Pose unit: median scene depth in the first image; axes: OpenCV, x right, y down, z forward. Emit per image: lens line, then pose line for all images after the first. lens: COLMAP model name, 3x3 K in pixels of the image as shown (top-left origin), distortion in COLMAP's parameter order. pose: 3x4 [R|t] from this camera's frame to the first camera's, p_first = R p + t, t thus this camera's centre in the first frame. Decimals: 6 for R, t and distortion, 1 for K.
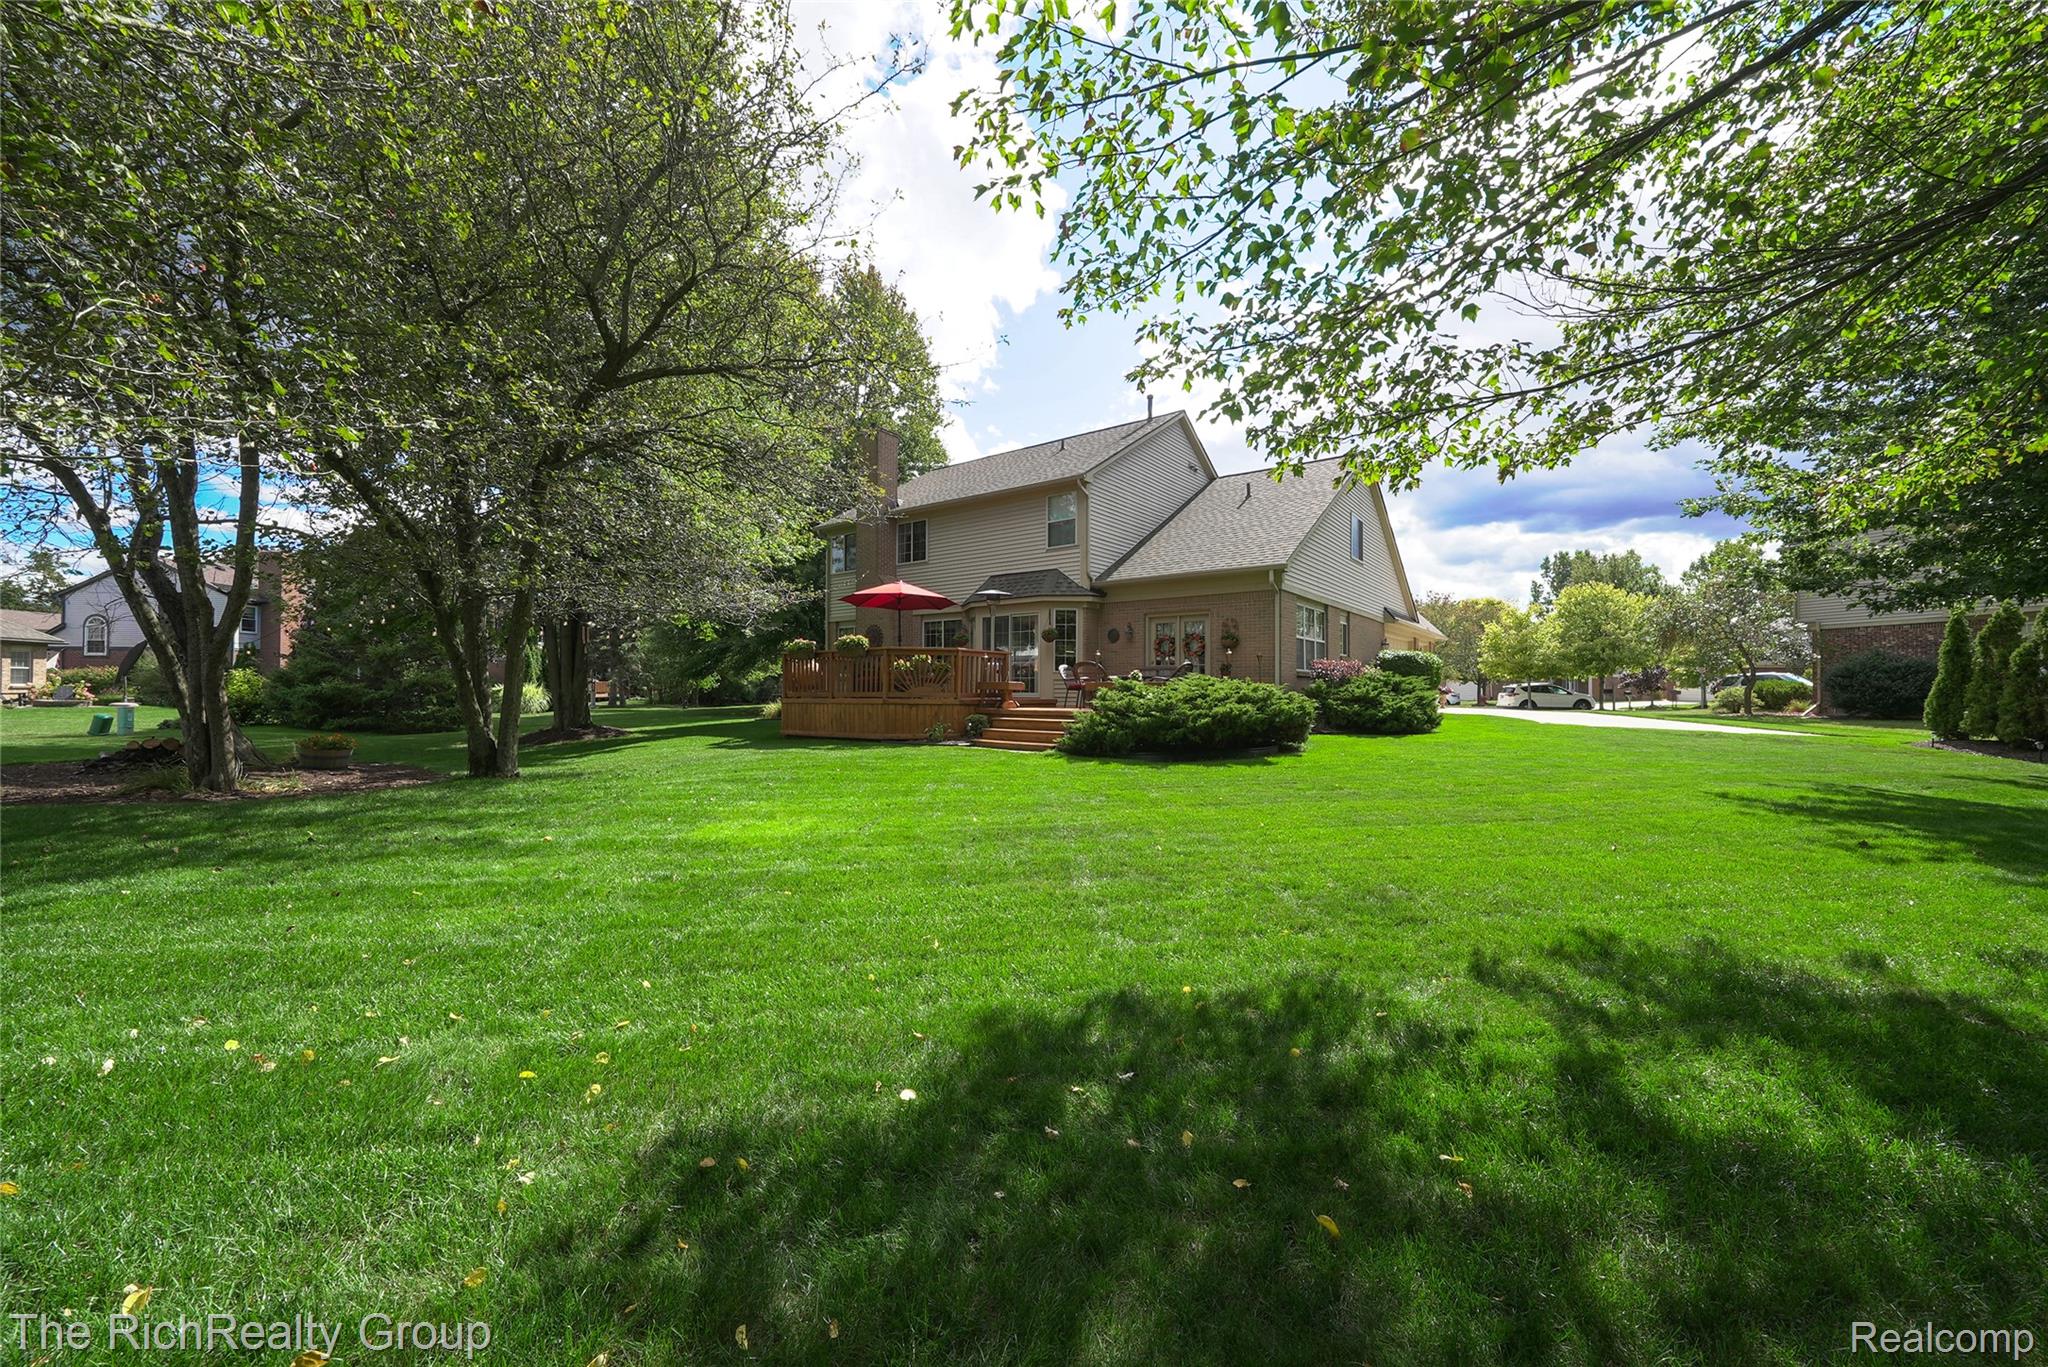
lens RADIAL K [[766.6, 0, 1023.1], [0, 766.6, 687.1], [0, 0, 1]] dist [-0.001334, -0.000030]
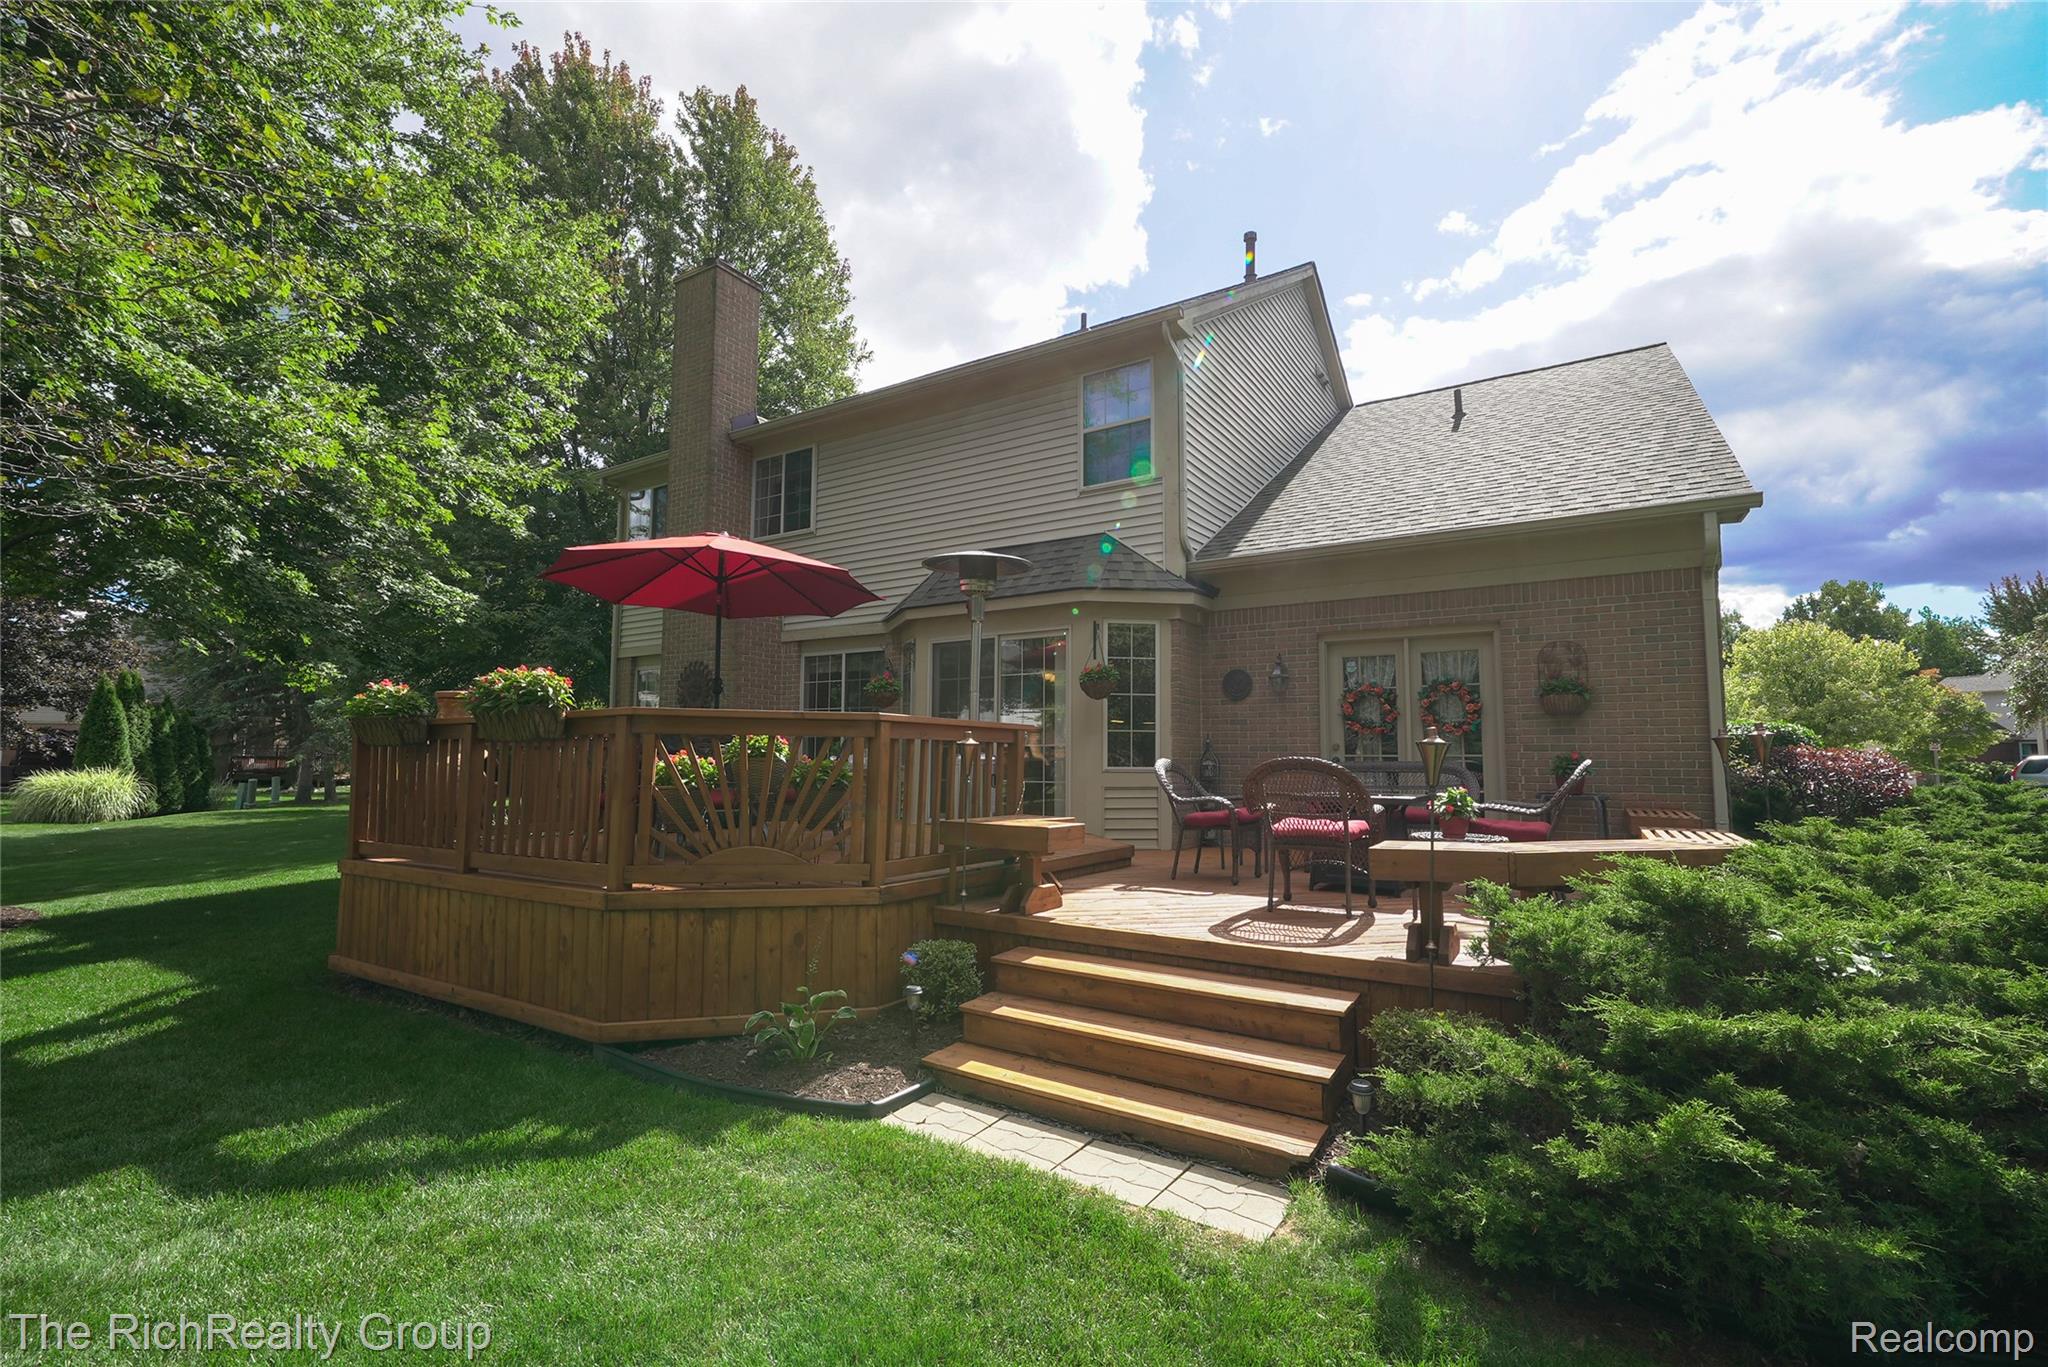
lens RADIAL K [[893.4, 0, 1025.7], [0, 893.4, 684.0], [0, 0, 1]] dist [0.000836, 0.000039]
pose [[0.996439, 0.008344, 0.083904, -0.044065], [-0.001718, 0.996894, -0.078737, -0.027692], [-0.084300, 0.078312, 0.993358, 0.510271]]
